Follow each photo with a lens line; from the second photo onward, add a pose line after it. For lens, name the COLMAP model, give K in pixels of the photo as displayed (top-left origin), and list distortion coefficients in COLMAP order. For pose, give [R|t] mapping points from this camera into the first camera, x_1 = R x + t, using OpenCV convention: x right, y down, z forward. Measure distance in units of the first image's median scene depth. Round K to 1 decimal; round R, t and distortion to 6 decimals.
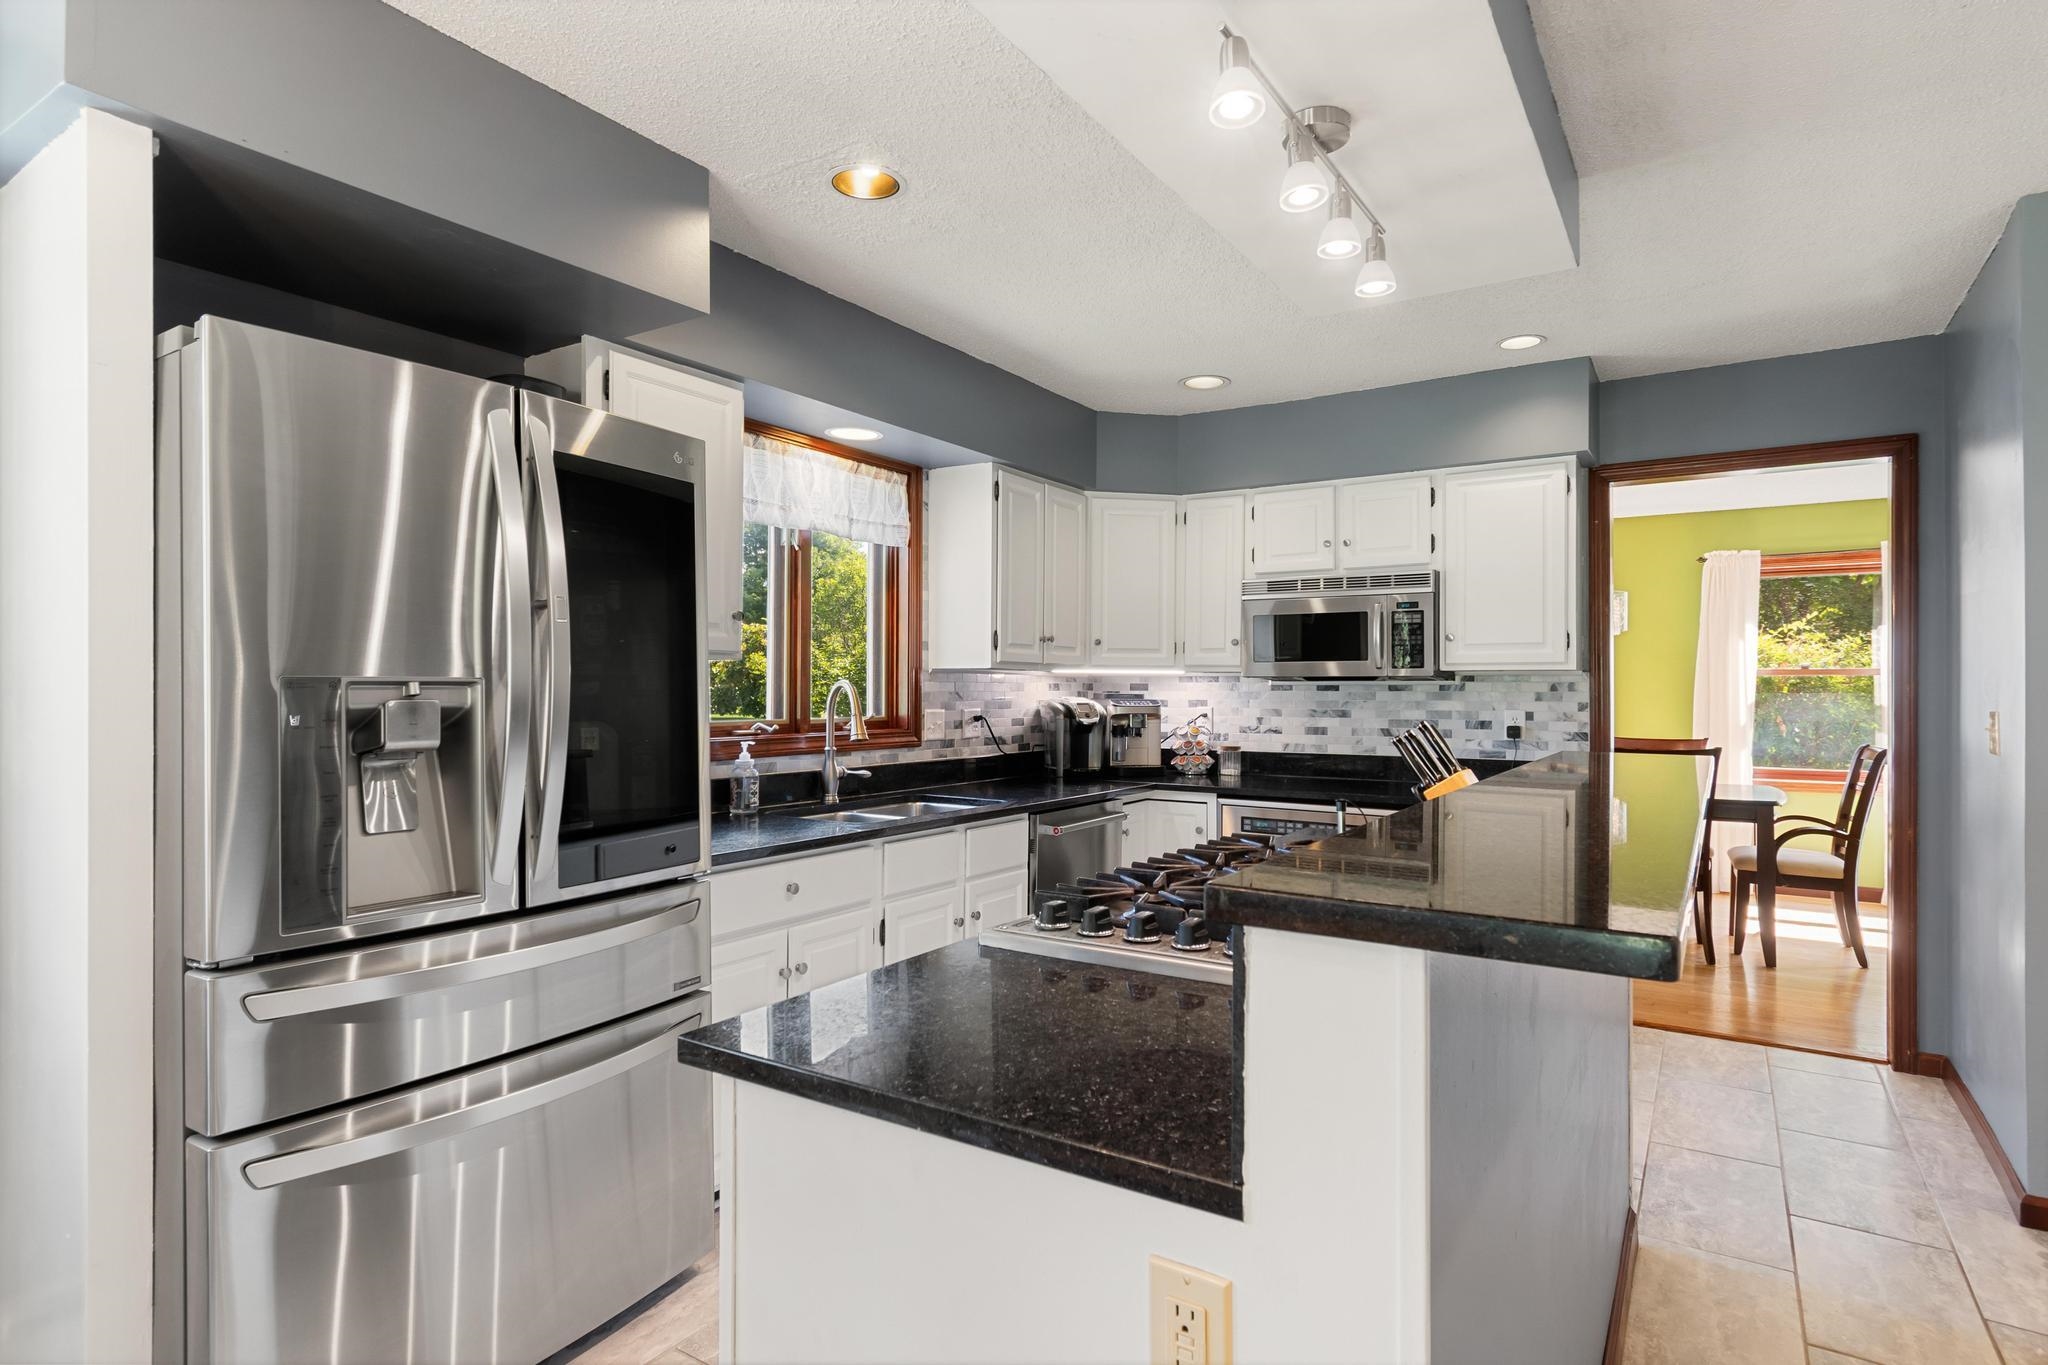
lens RADIAL K [[996.1, 0, 1011.2], [0, 996.1, 686.7], [0, 0, 1]] dist [0.002033, 0.000776]
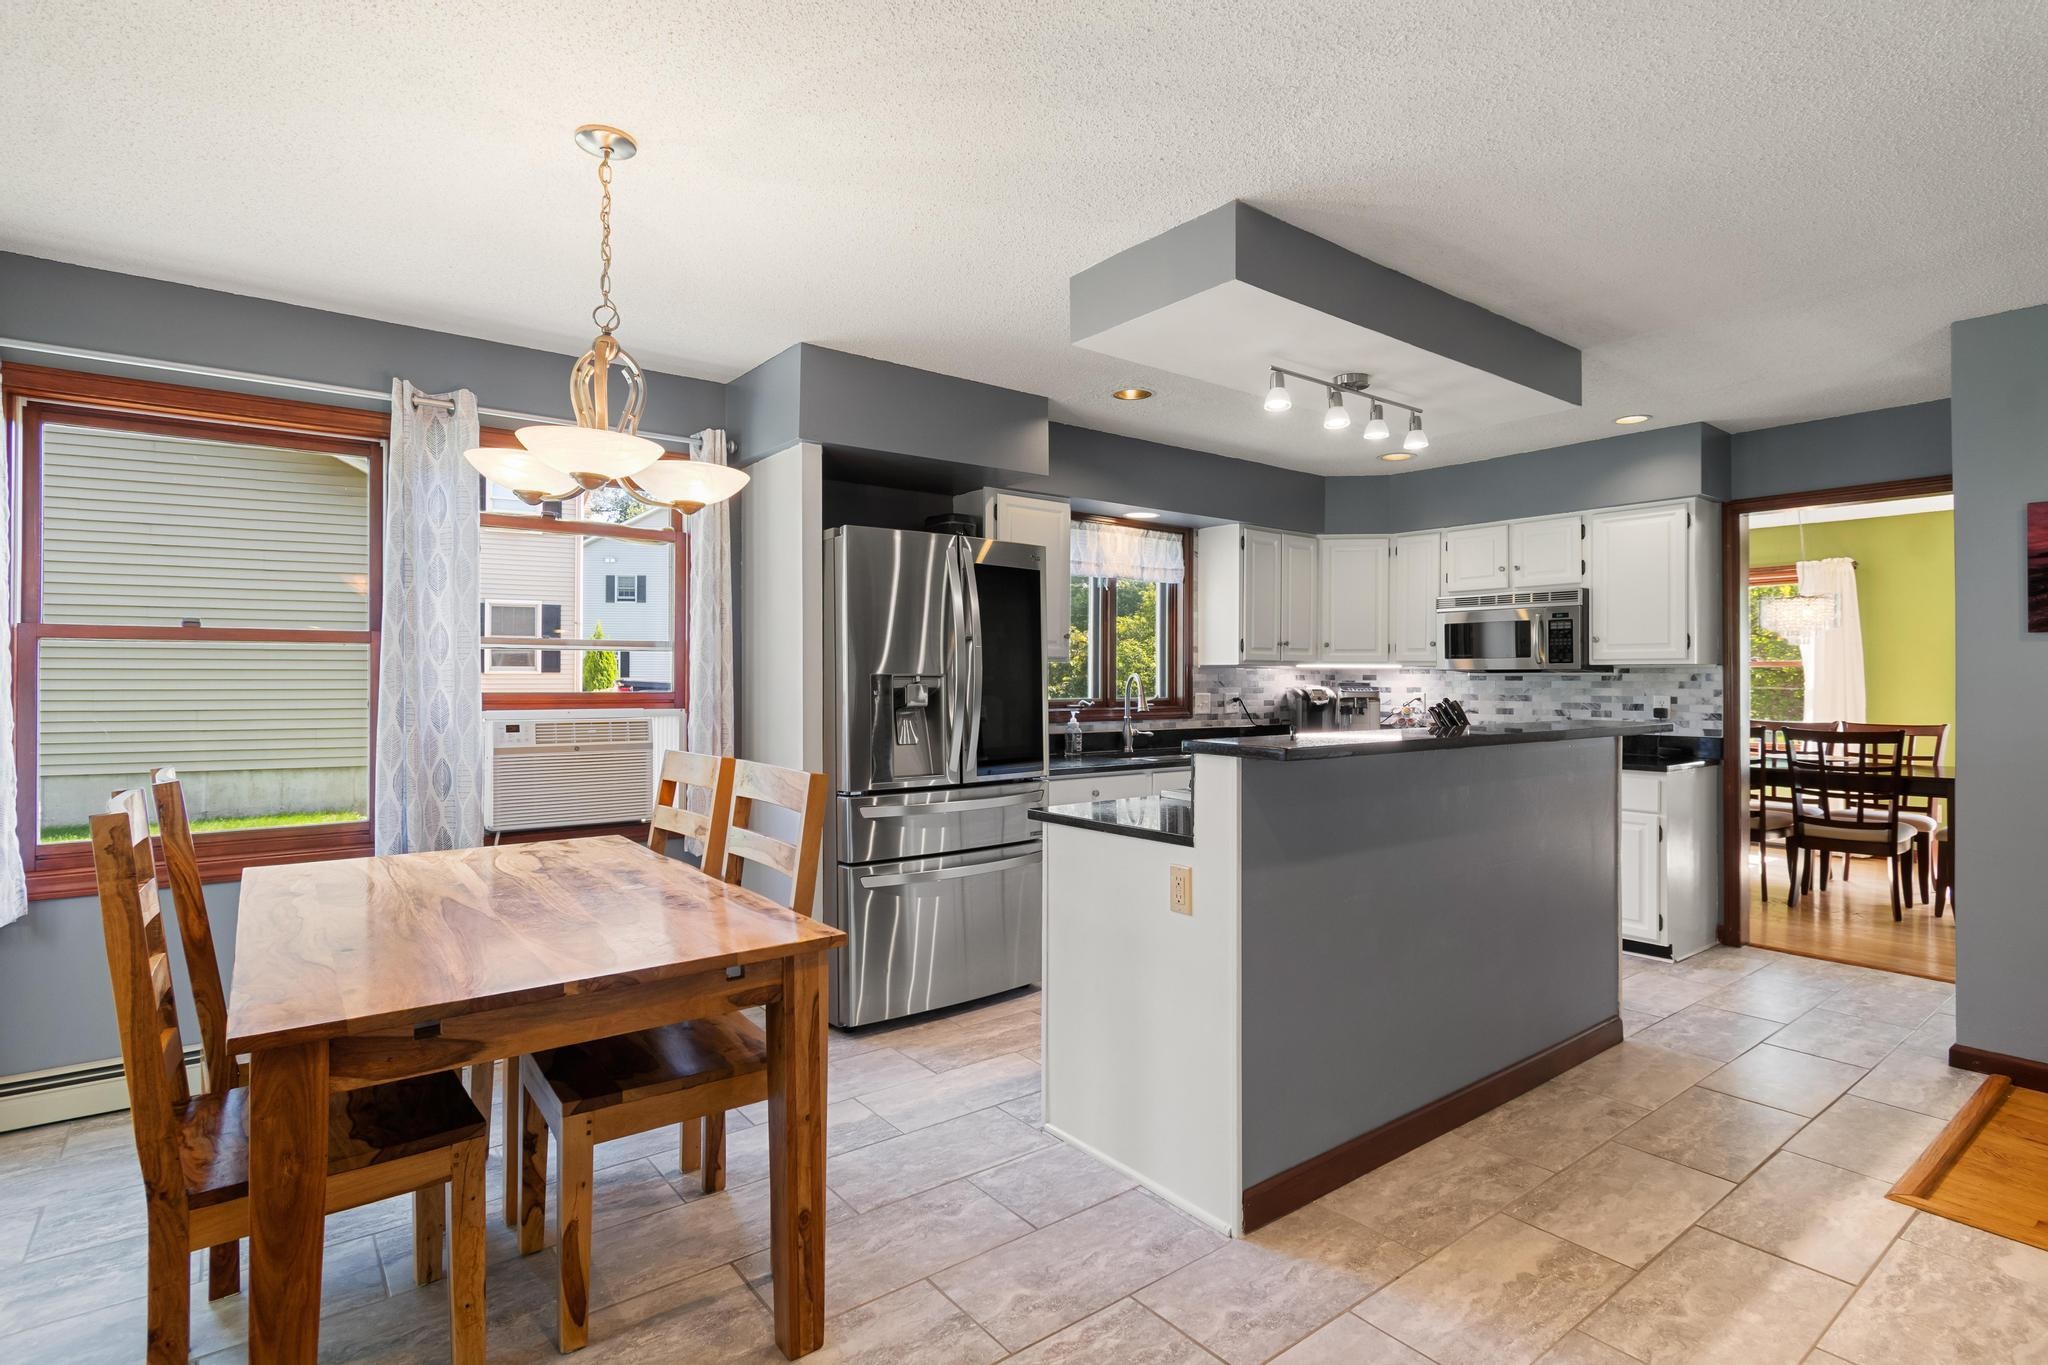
lens RADIAL K [[898.9, 0, 1054.8], [0, 898.9, 675.2], [0, 0, 1]] dist [-0.000980, 0.000869]
pose [[0.952767, -0.001856, -0.303696, 0.123821], [0.001308, 0.999997, -0.002006, -0.001216], [0.303699, 0.001513, 0.952767, -0.338057]]
